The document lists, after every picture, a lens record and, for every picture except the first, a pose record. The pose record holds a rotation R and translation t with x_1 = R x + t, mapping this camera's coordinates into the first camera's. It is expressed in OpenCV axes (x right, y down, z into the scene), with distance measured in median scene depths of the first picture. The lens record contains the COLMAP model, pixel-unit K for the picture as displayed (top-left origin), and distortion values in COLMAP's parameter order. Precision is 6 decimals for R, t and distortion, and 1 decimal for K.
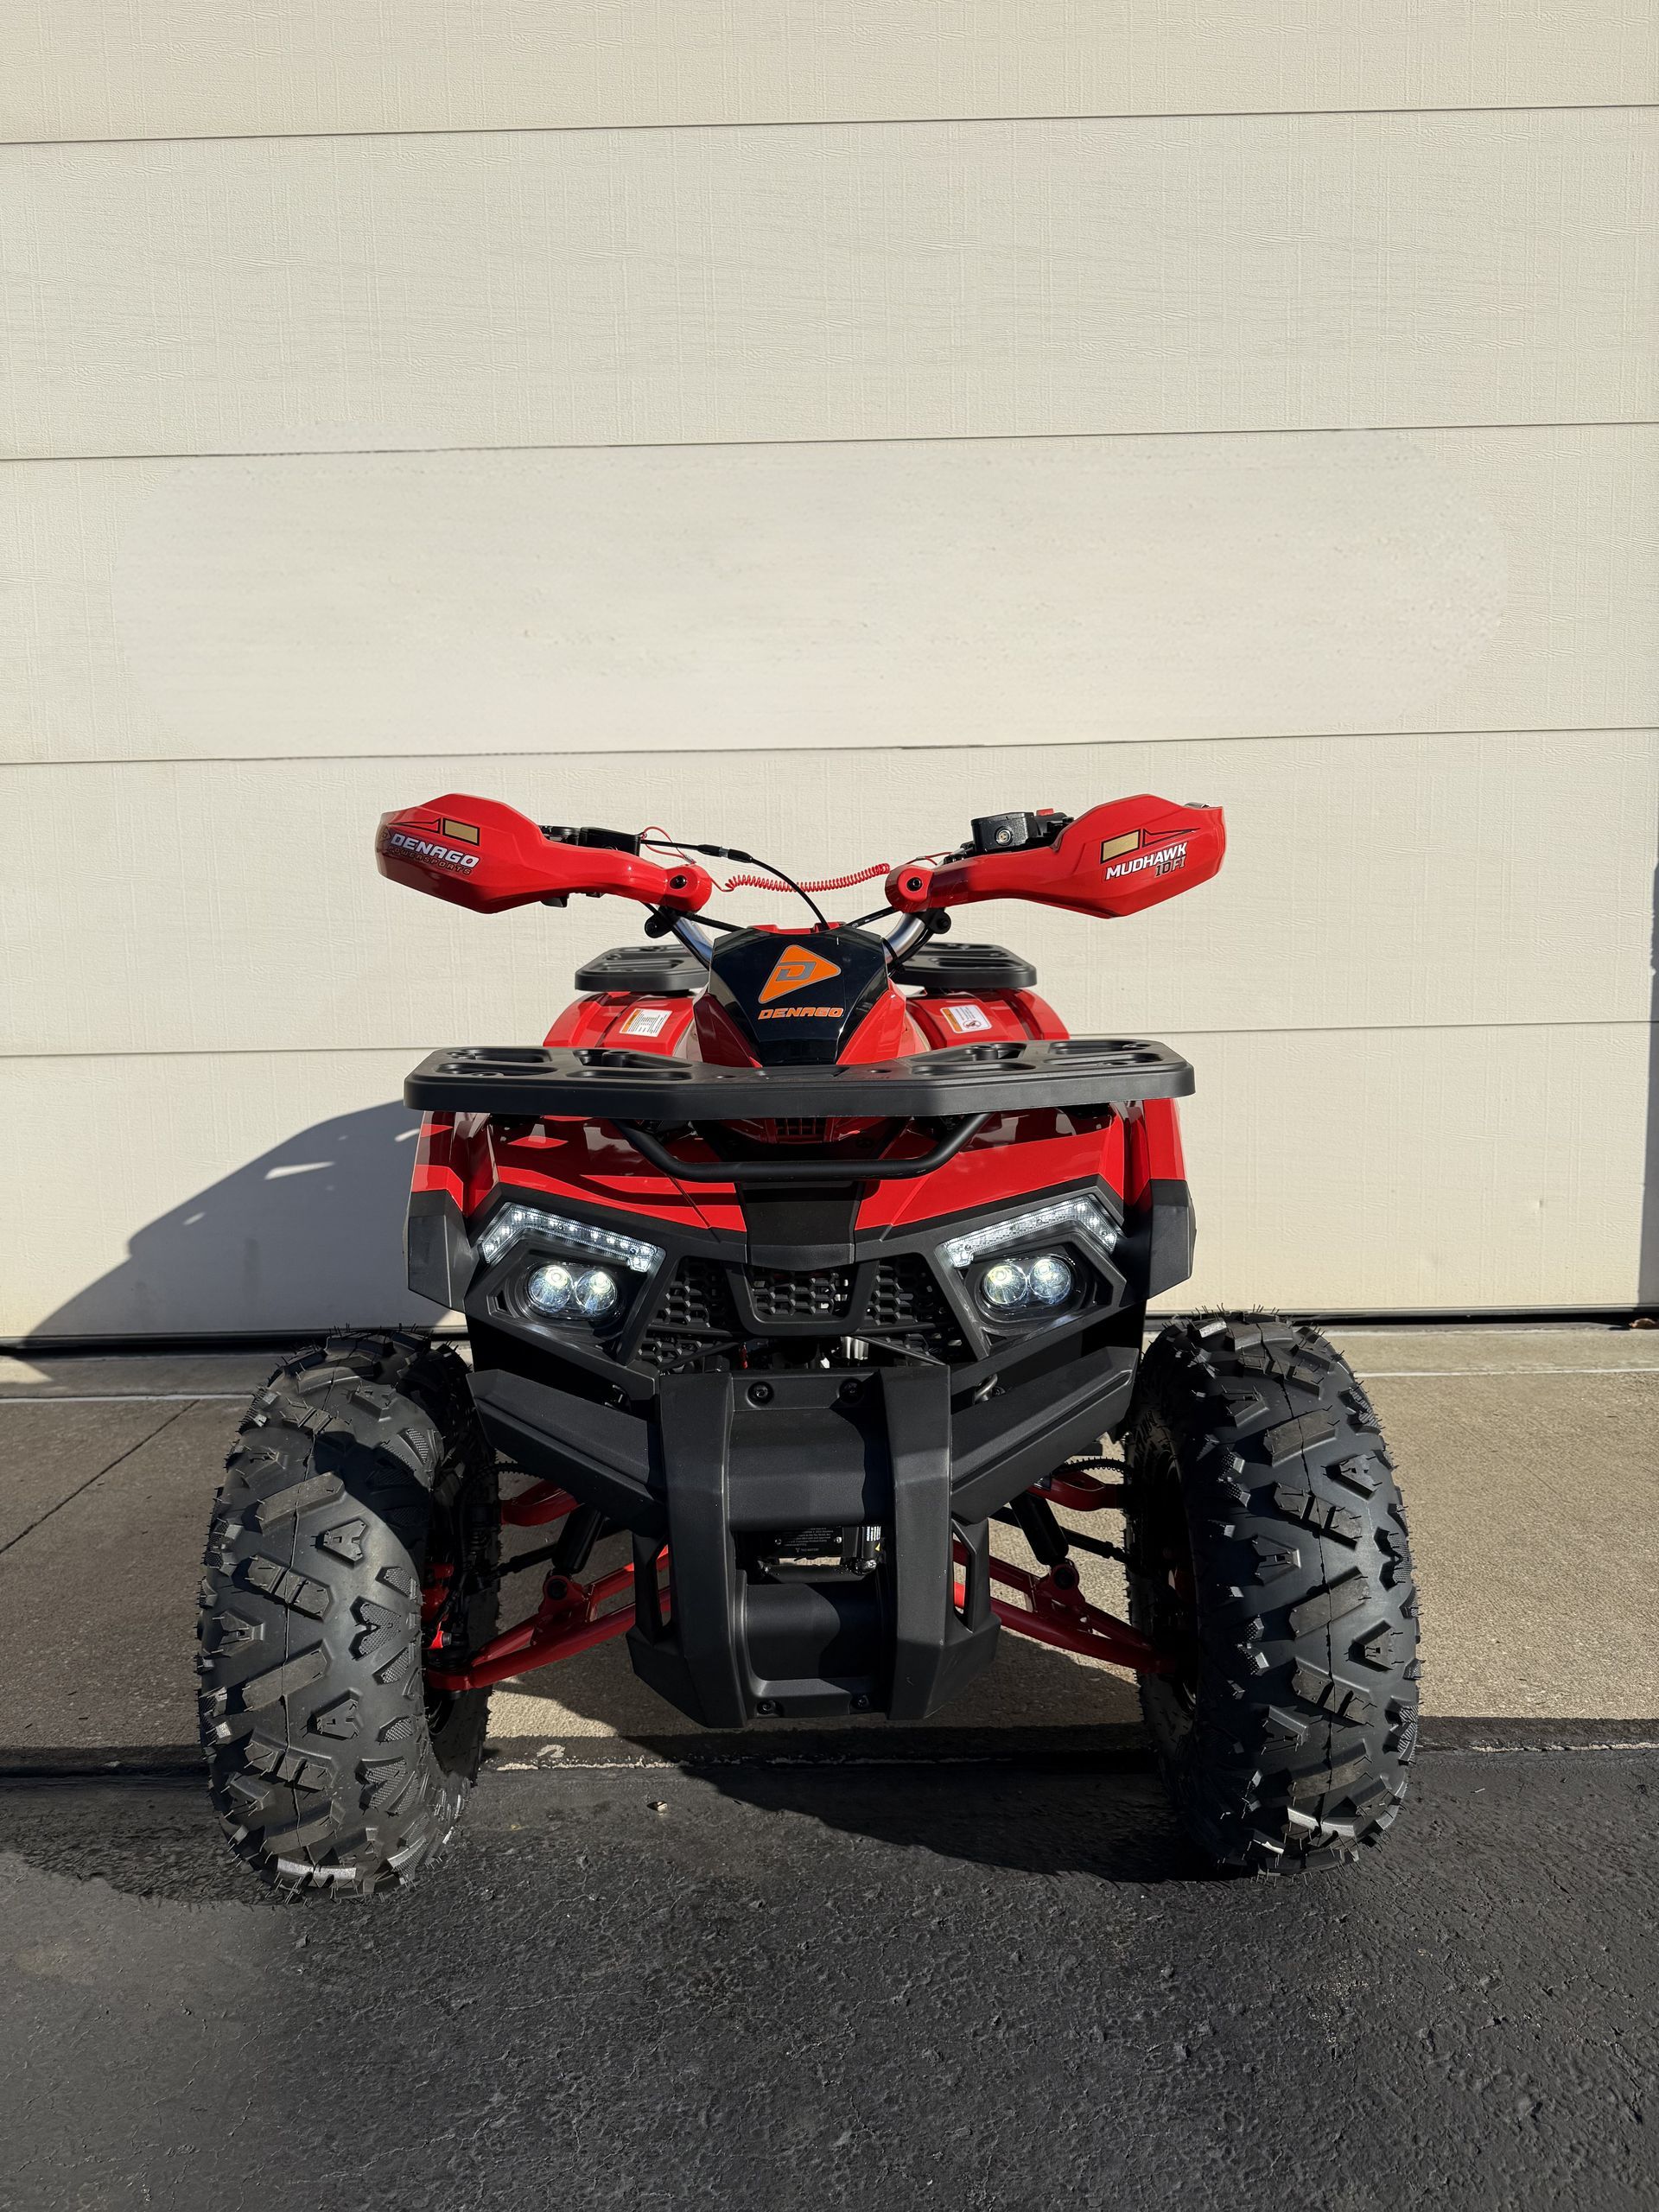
lens RADIAL K [[1581.5, 0, 830.3], [0, 1581.5, 1103.4], [0, 0, 1]] dist [-0.002410, -0.003333]
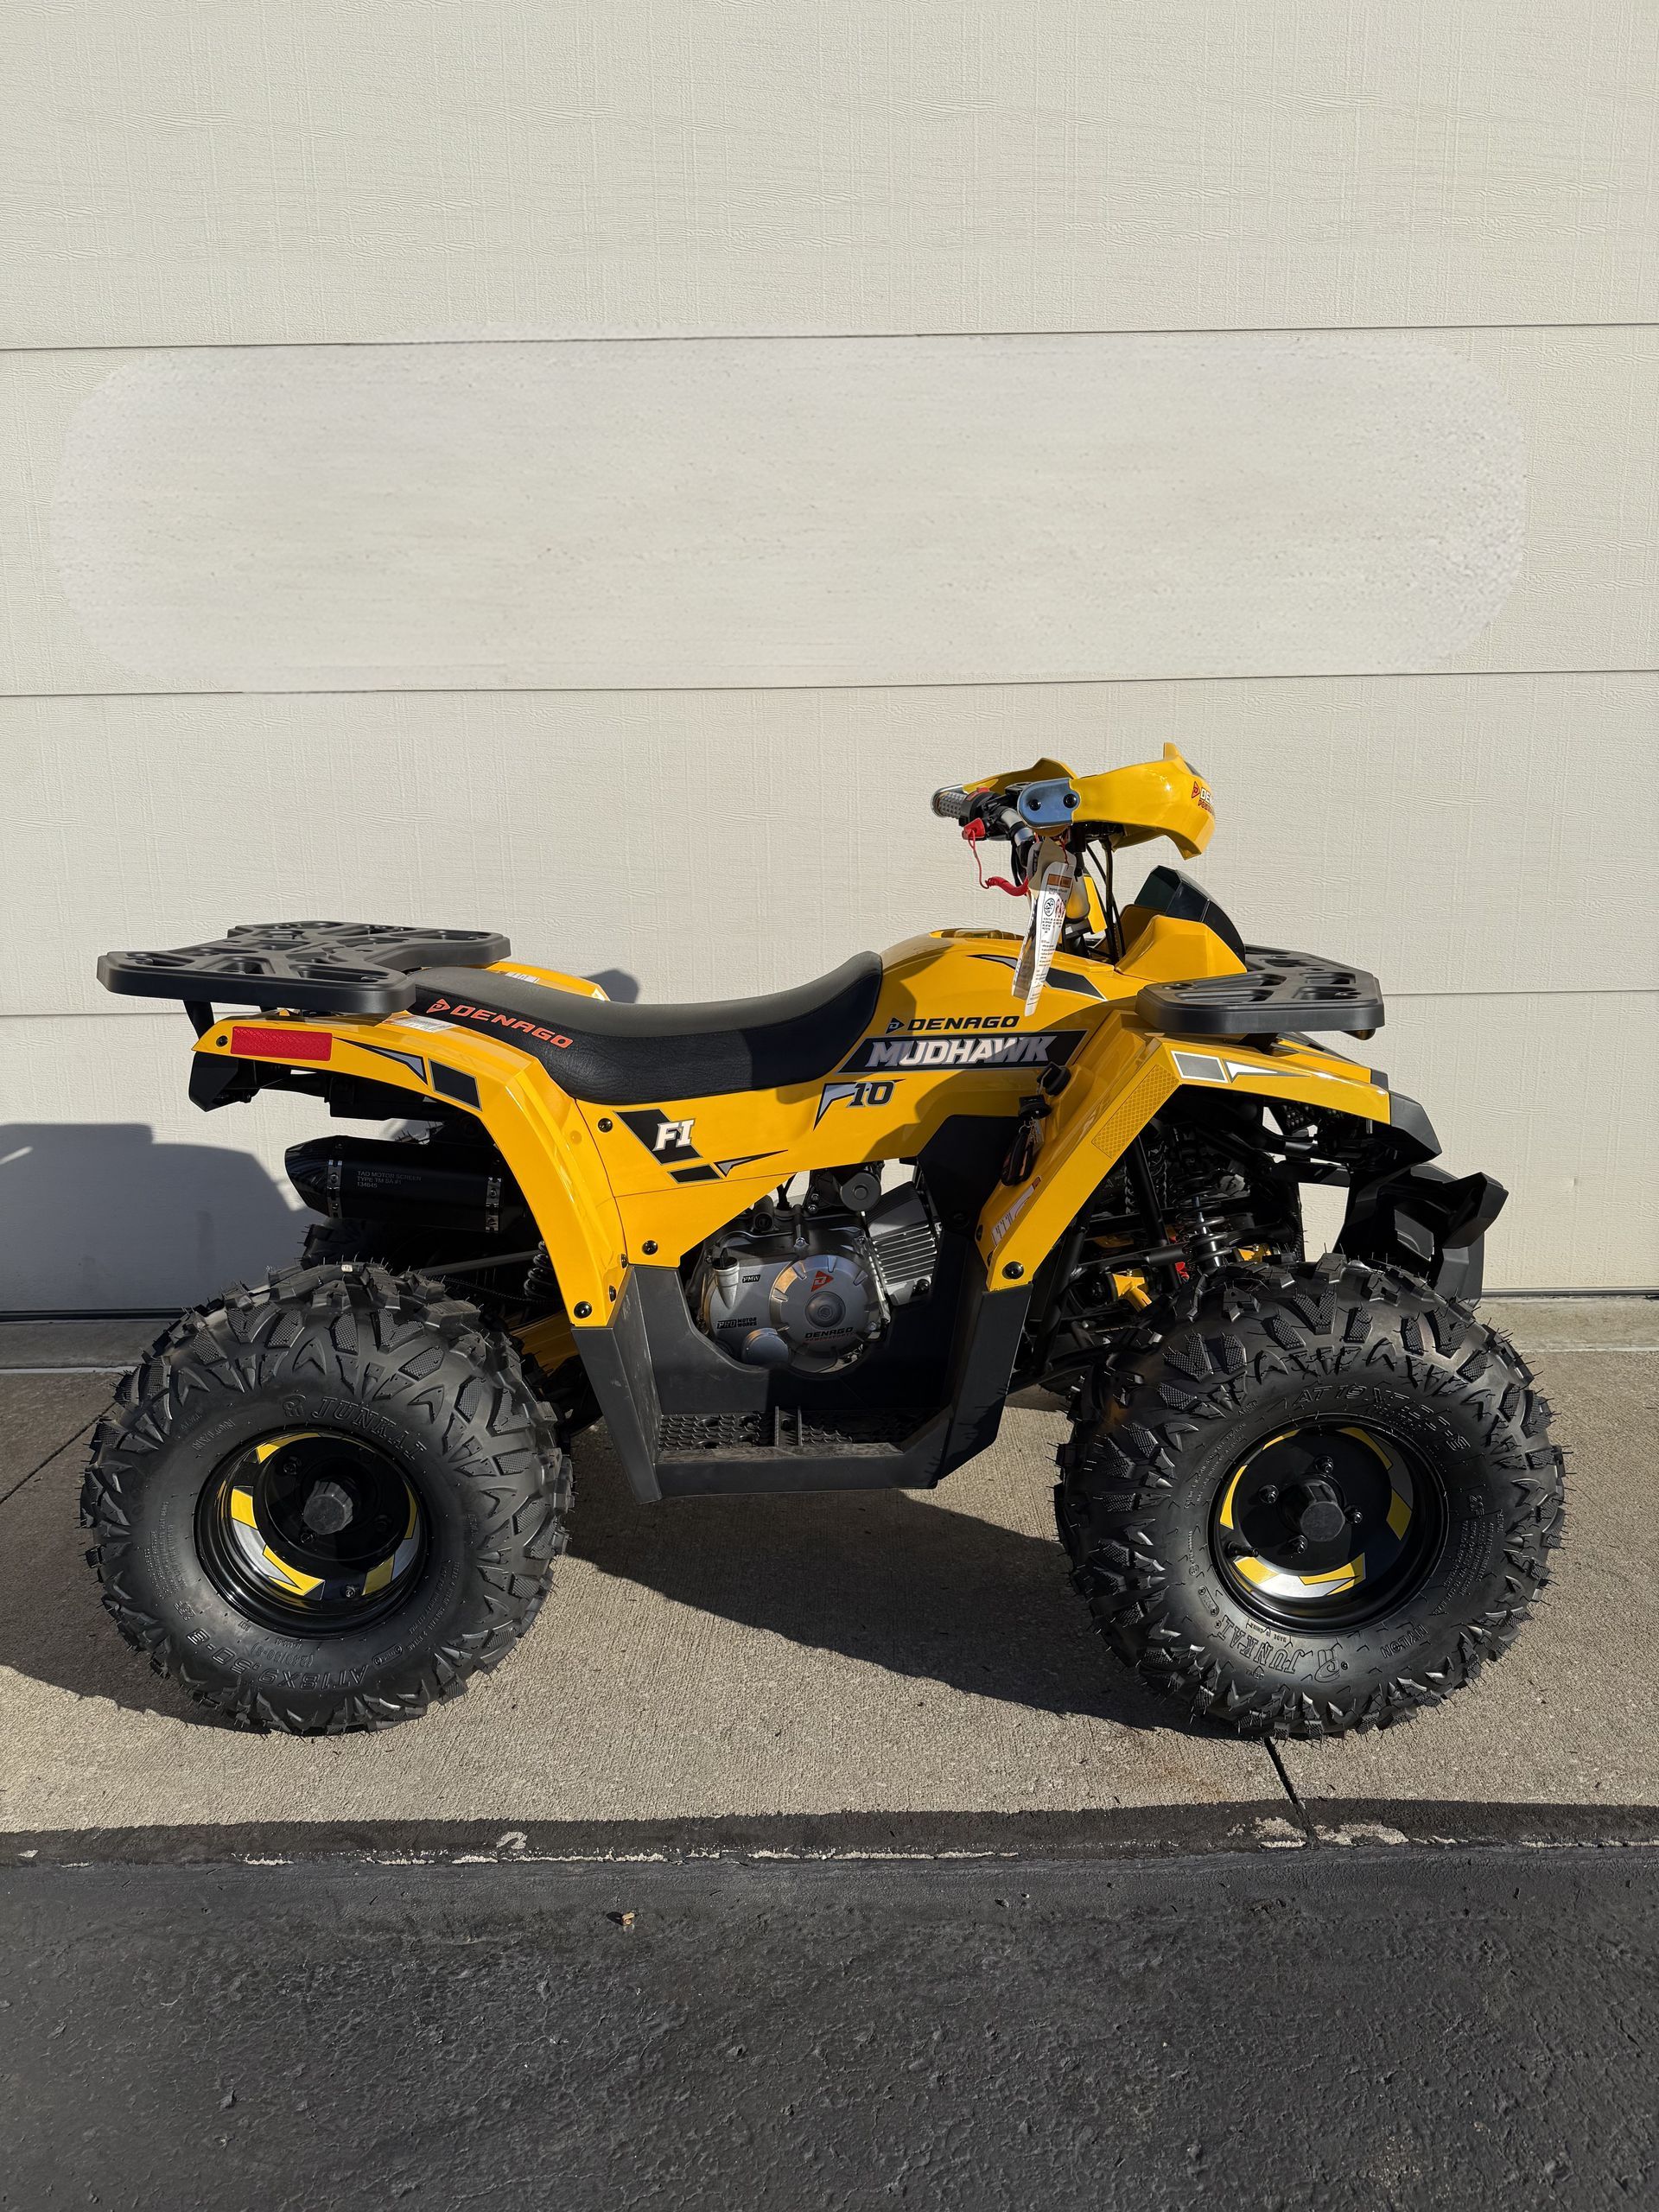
lens RADIAL K [[1581.5, 0, 828.0], [0, 1581.5, 1105.5], [0, 0, 1]] dist [-0.002410, -0.003333]
pose [[0.999974, 0.005346, 0.004836, -0.001335], [-0.005733, 0.996460, 0.083870, -0.107230], [-0.004371, -0.083895, 0.996465, 0.152008]]
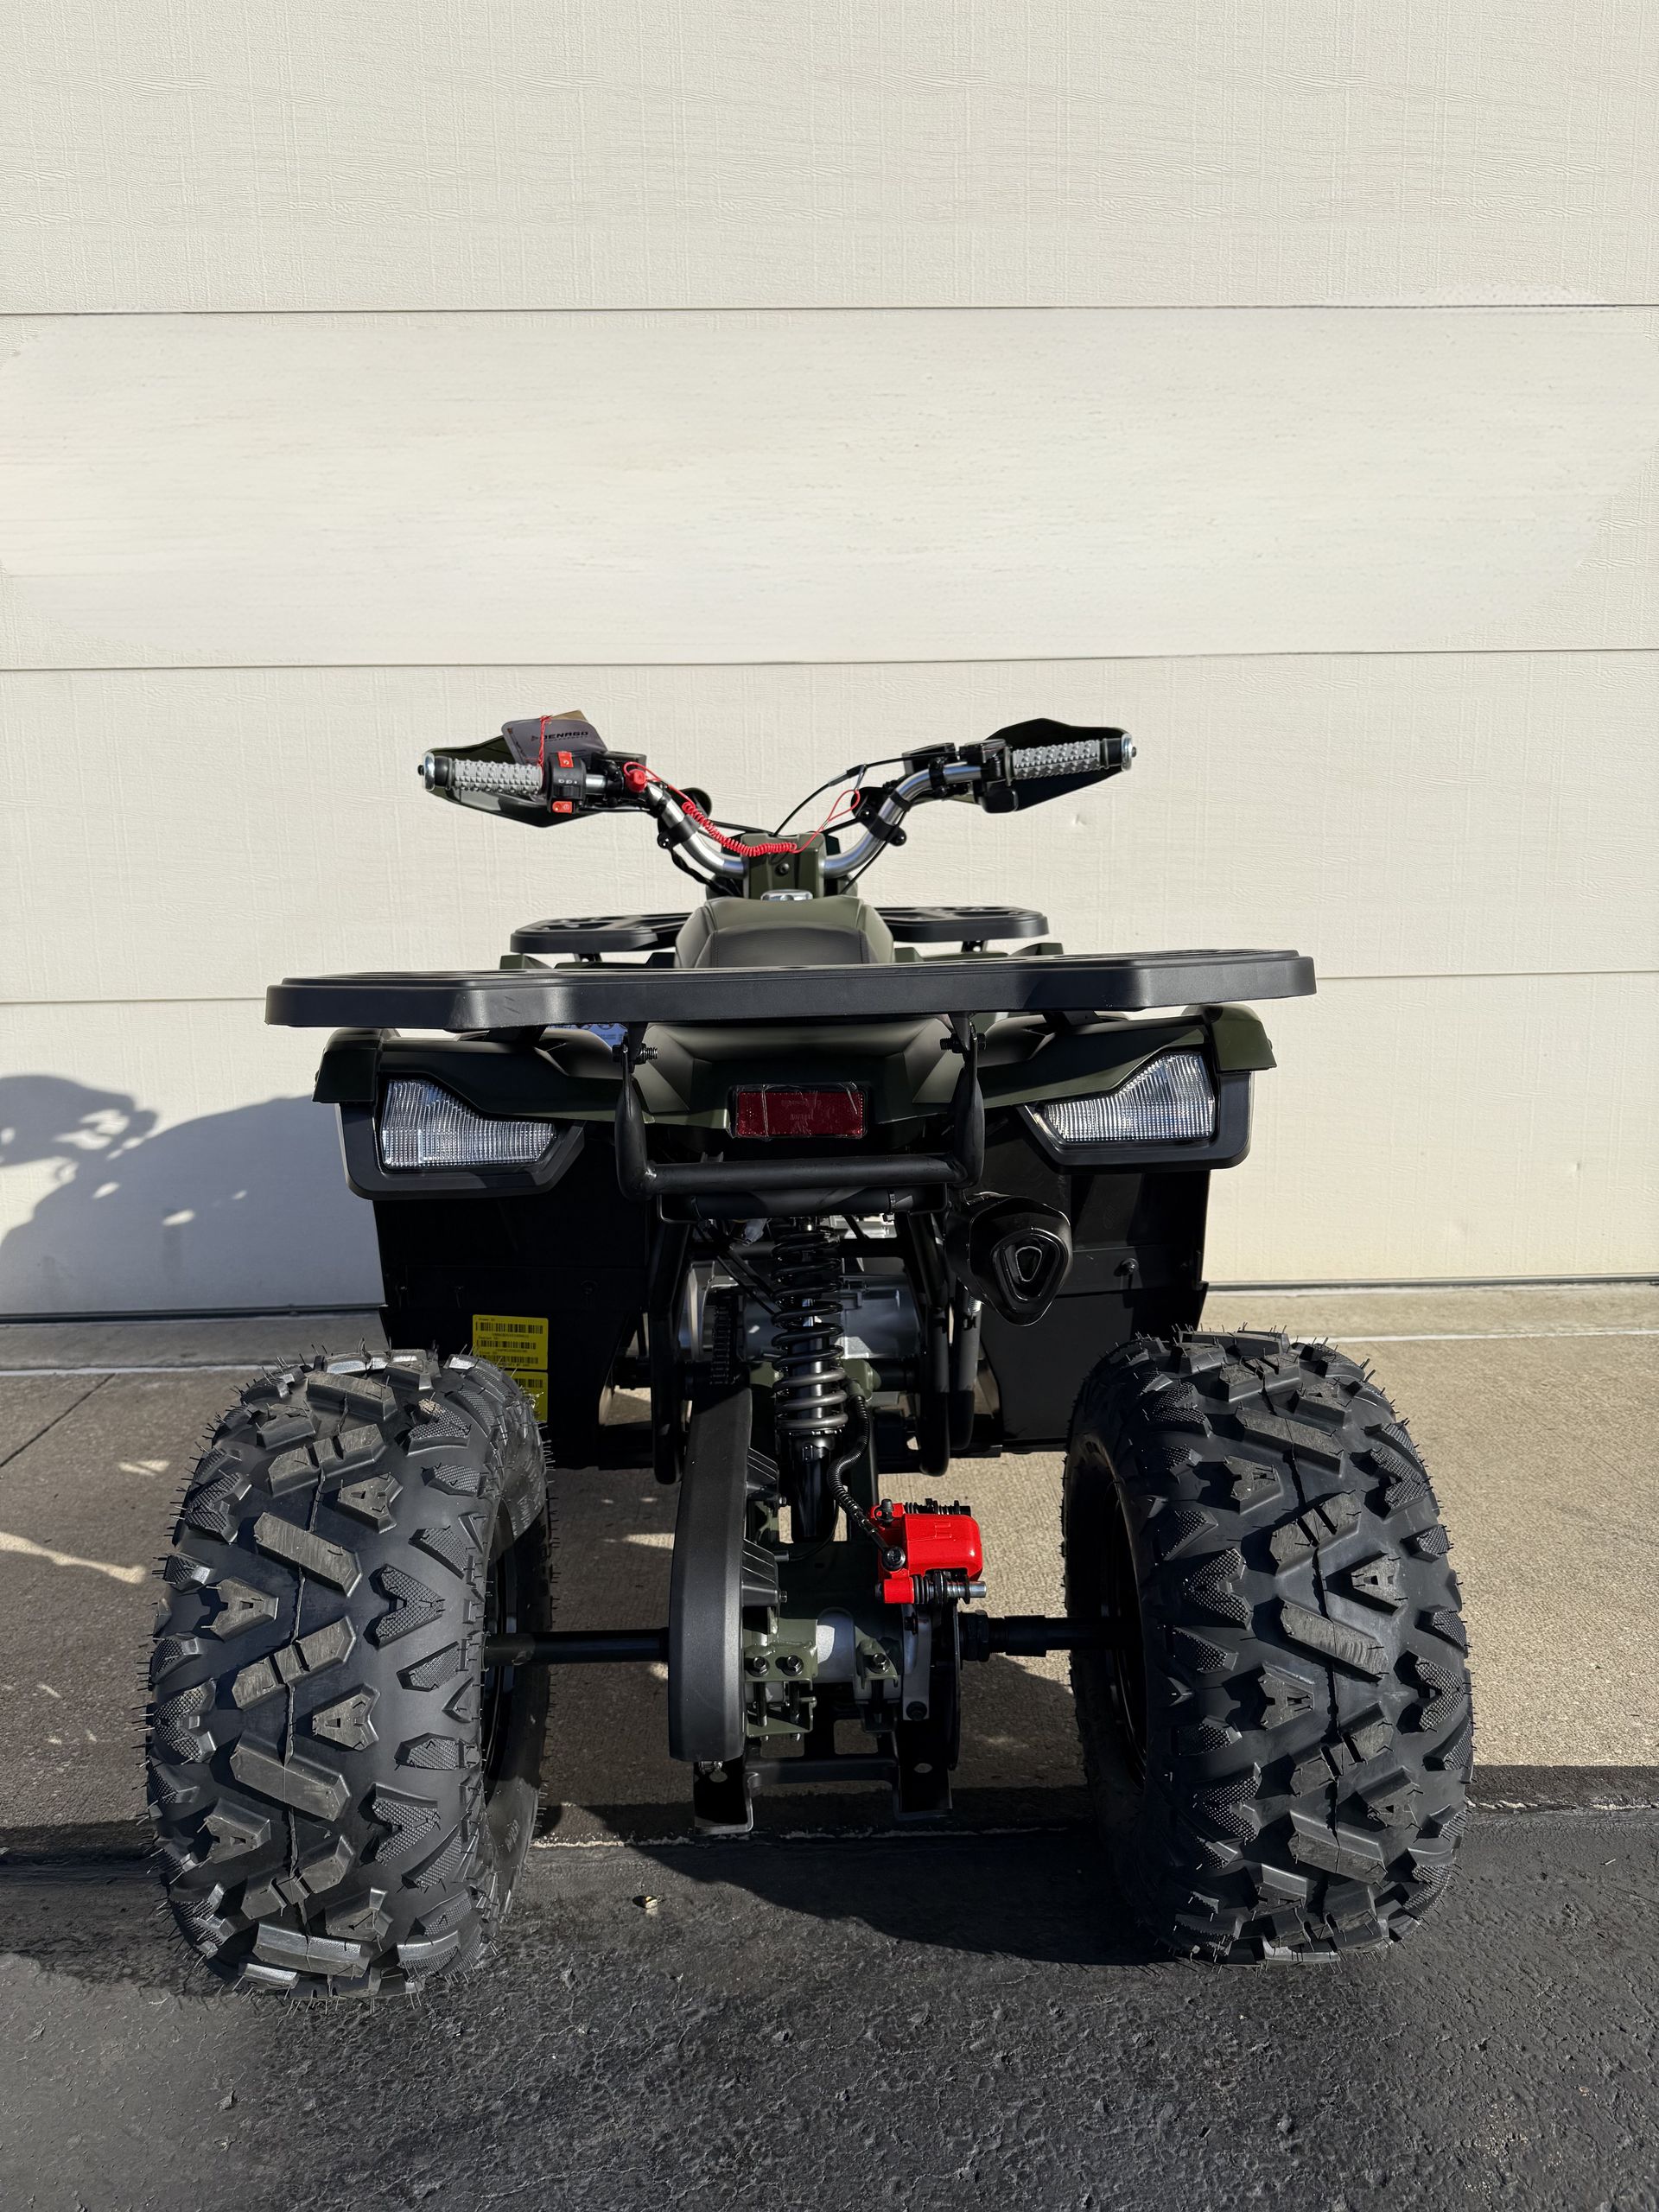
lens RADIAL K [[1581.5, 0, 832.3], [0, 1581.5, 1106.5], [0, 0, 1]] dist [-0.002410, -0.003333]
pose [[0.999321, -0.000940, 0.036836, -0.051052], [-0.001033, 0.998567, 0.053501, -0.026070], [-0.036834, -0.053503, 0.997888, 0.200261]]
